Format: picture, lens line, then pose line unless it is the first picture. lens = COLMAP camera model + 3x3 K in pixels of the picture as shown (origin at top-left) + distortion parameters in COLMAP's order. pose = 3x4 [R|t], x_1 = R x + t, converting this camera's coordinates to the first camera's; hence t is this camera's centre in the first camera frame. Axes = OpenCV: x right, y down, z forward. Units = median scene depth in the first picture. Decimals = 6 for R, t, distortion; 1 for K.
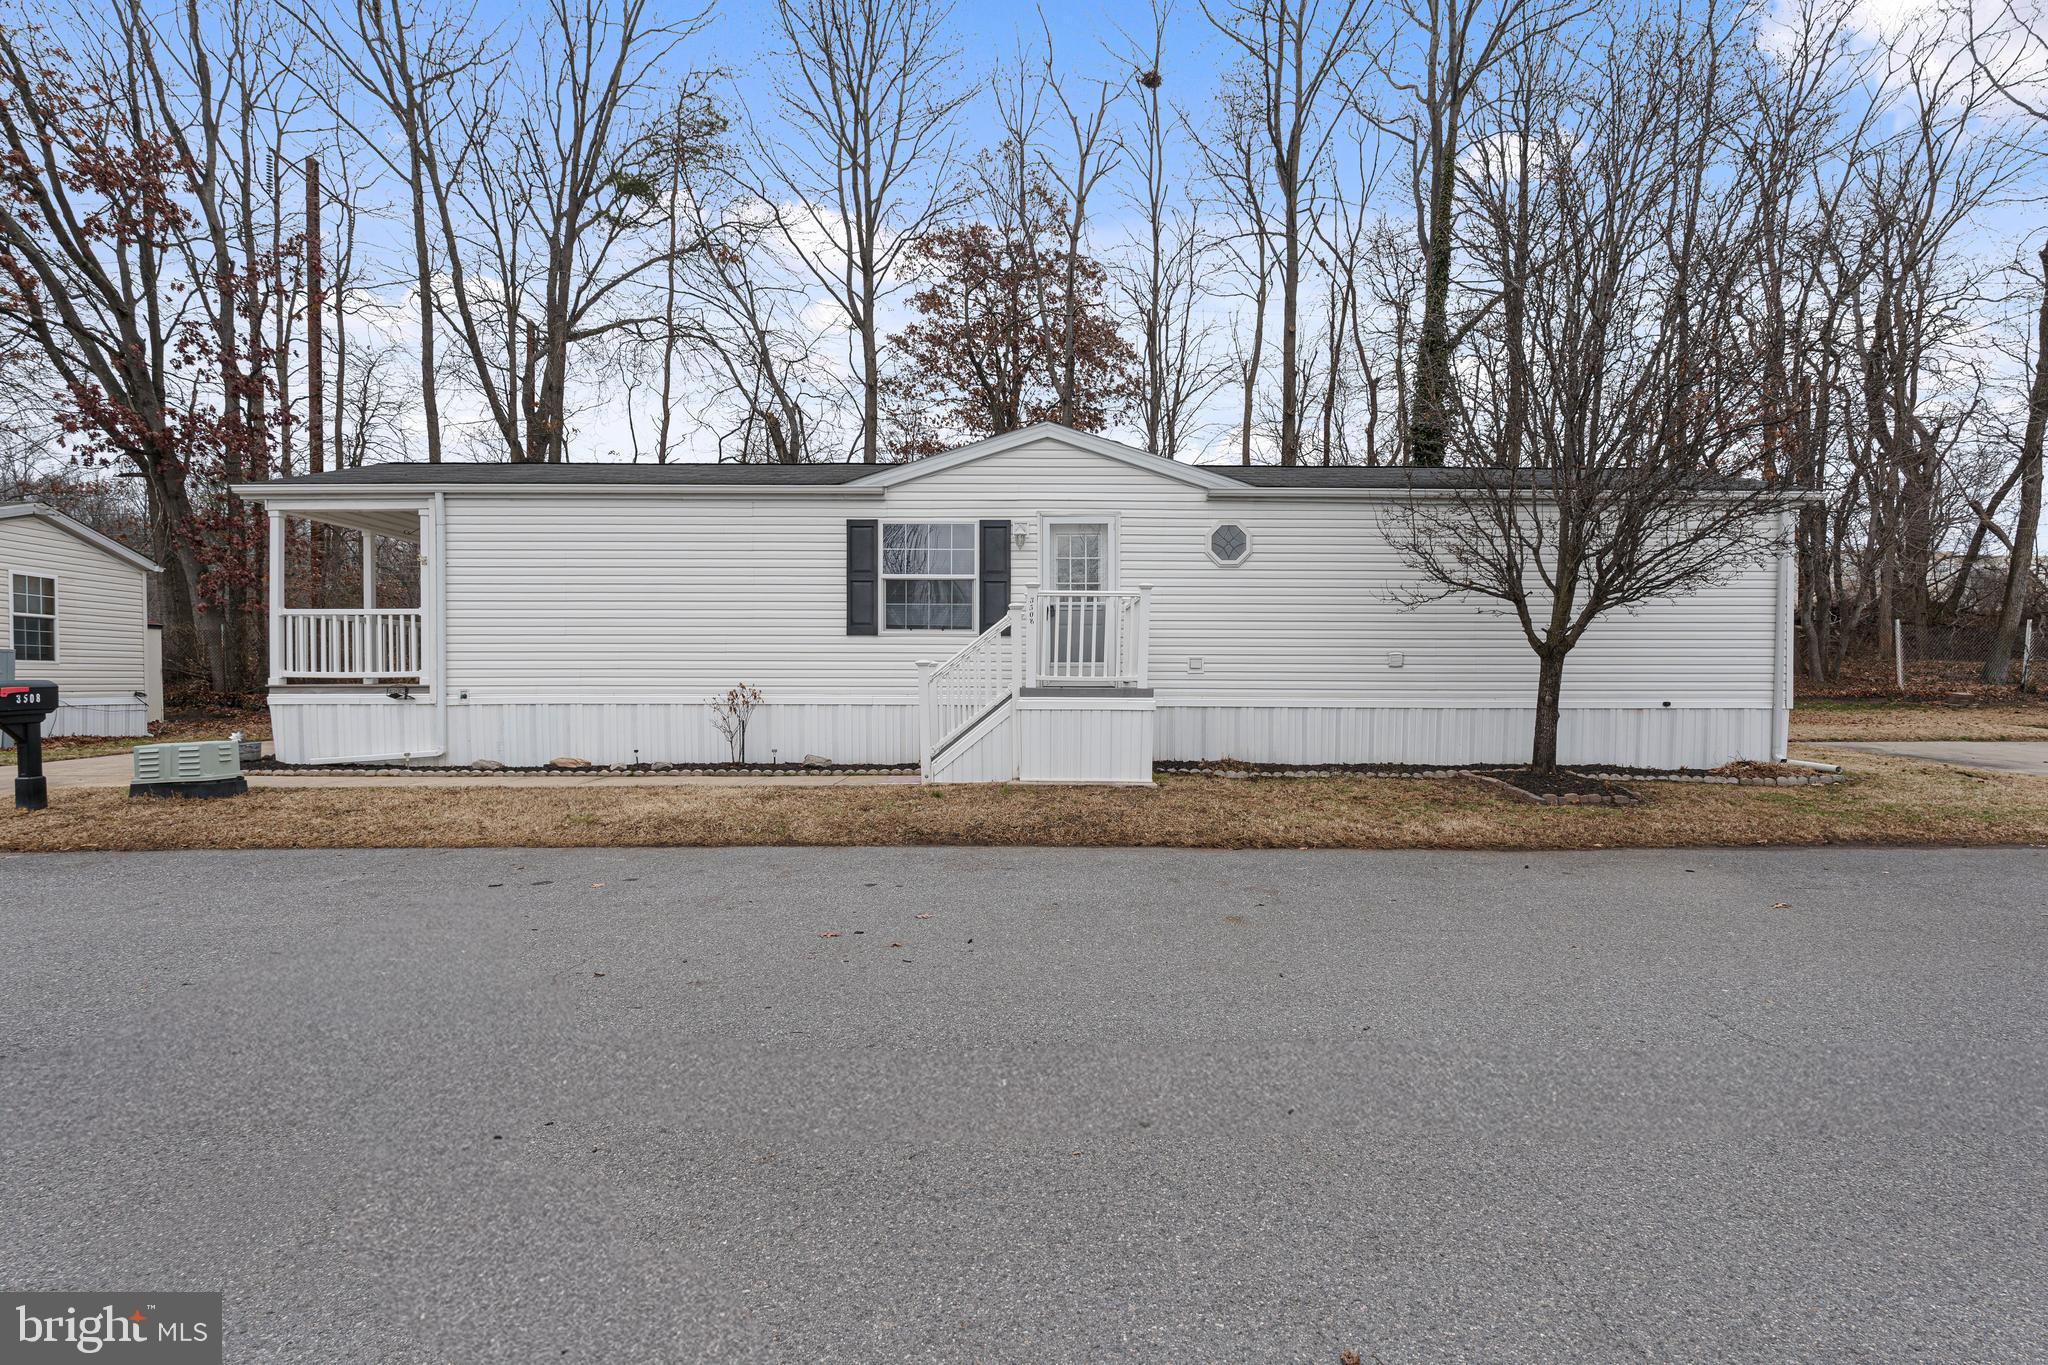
lens RADIAL K [[925.0, 0, 1024.0], [0, 925.0, 682.5], [0, 0, 1]] dist [-0.000118, 0.000386]
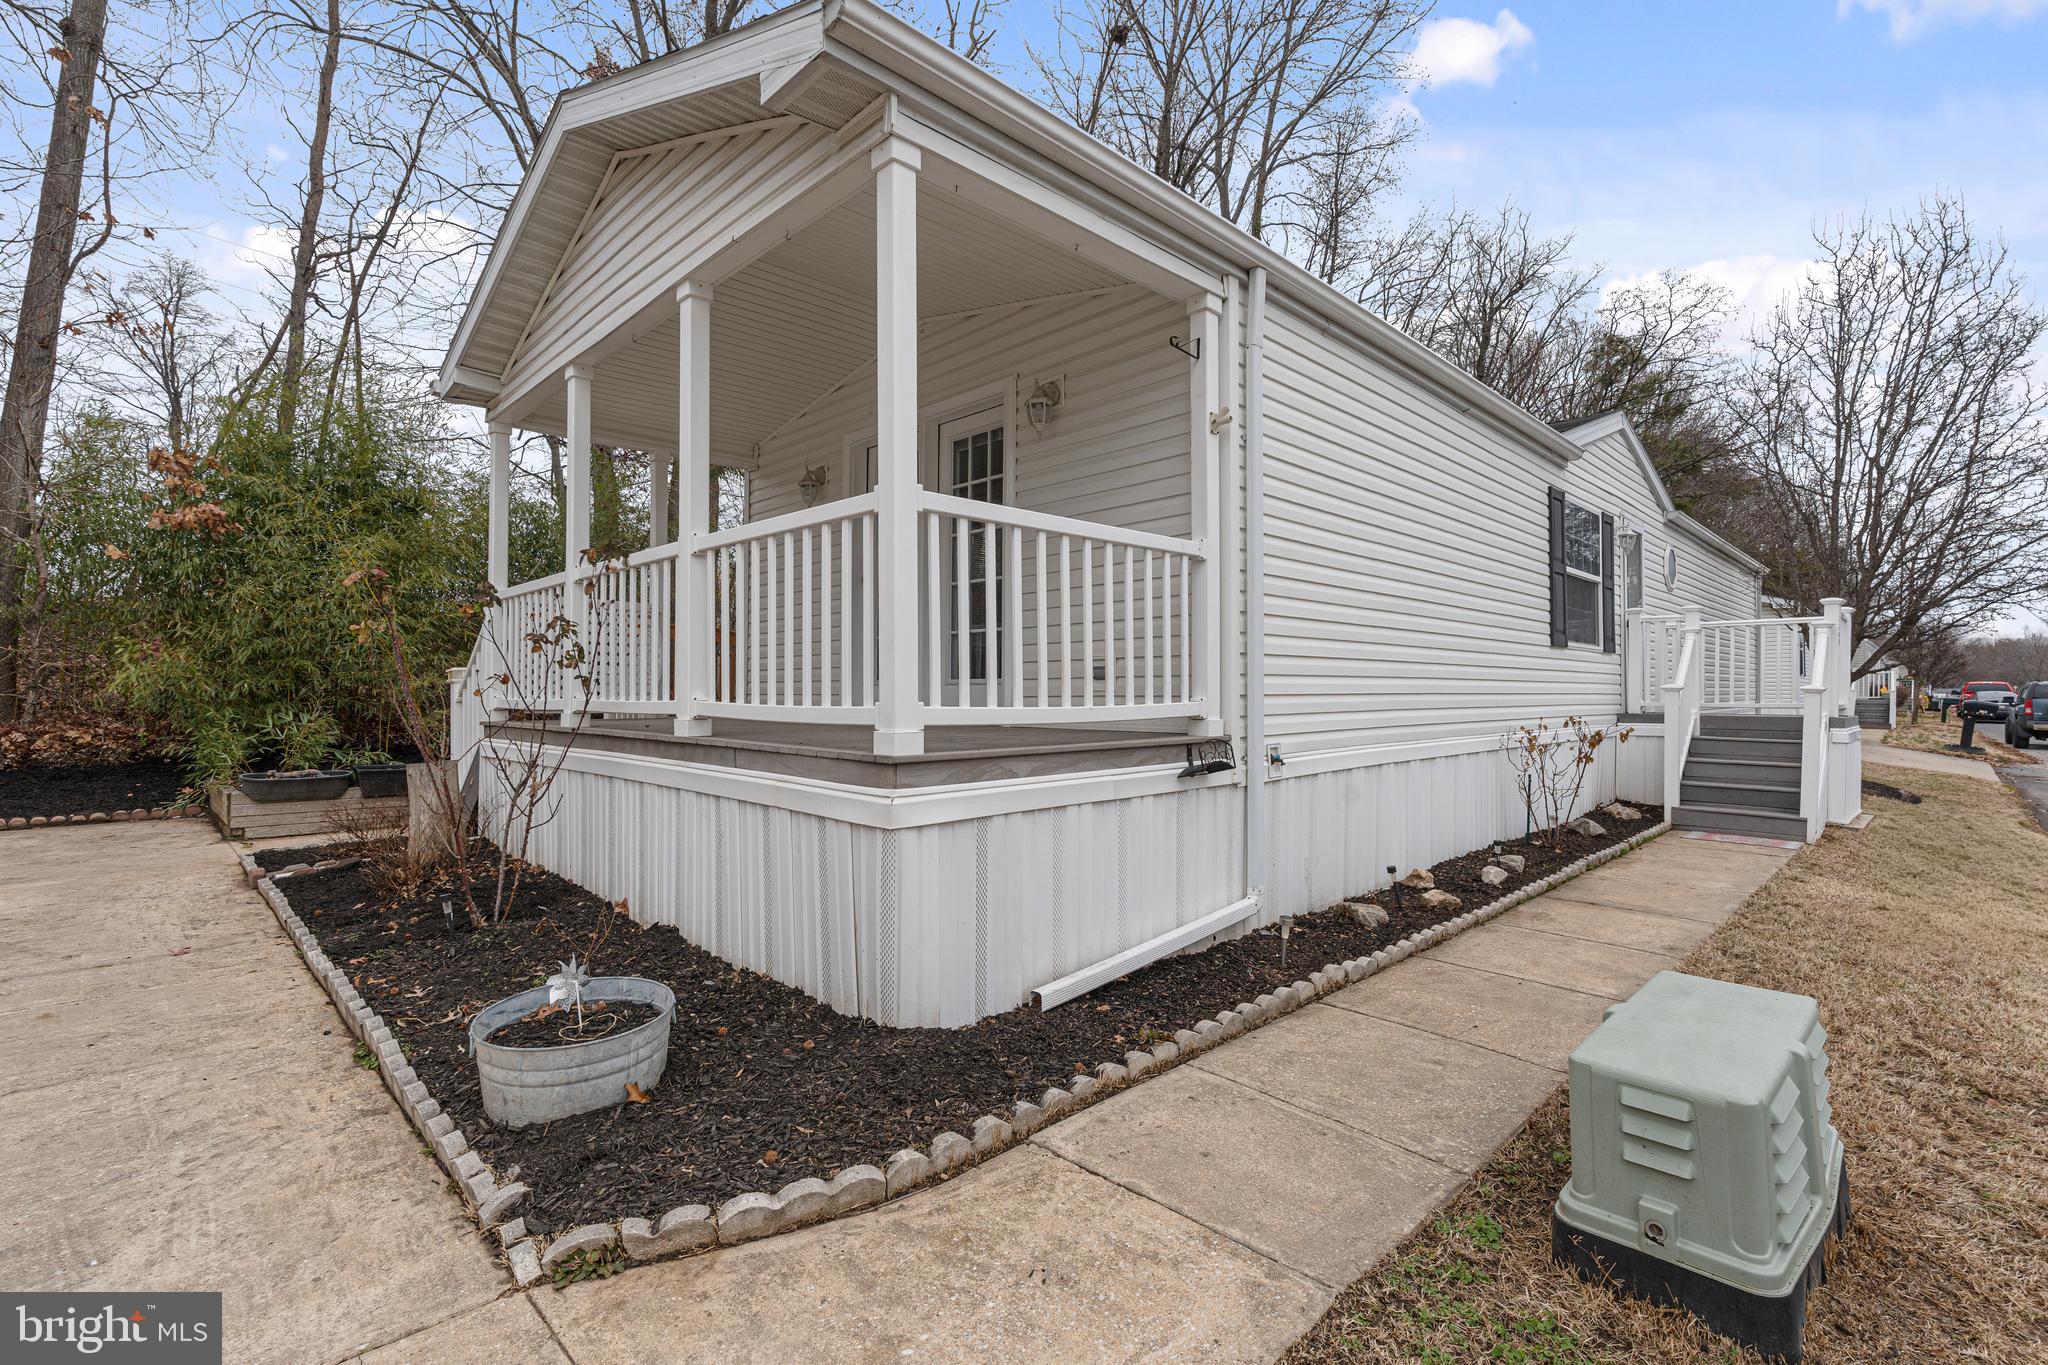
lens RADIAL K [[925.0, 0, 1024.0], [0, 925.0, 682.5], [0, 0, 1]] dist [-0.000118, 0.000386]
pose [[0.720238, 0.004555, 0.693712, -0.976718], [0.001361, 0.999967, -0.007979, -0.016947], [-0.693725, 0.006691, 0.720209, 0.773825]]
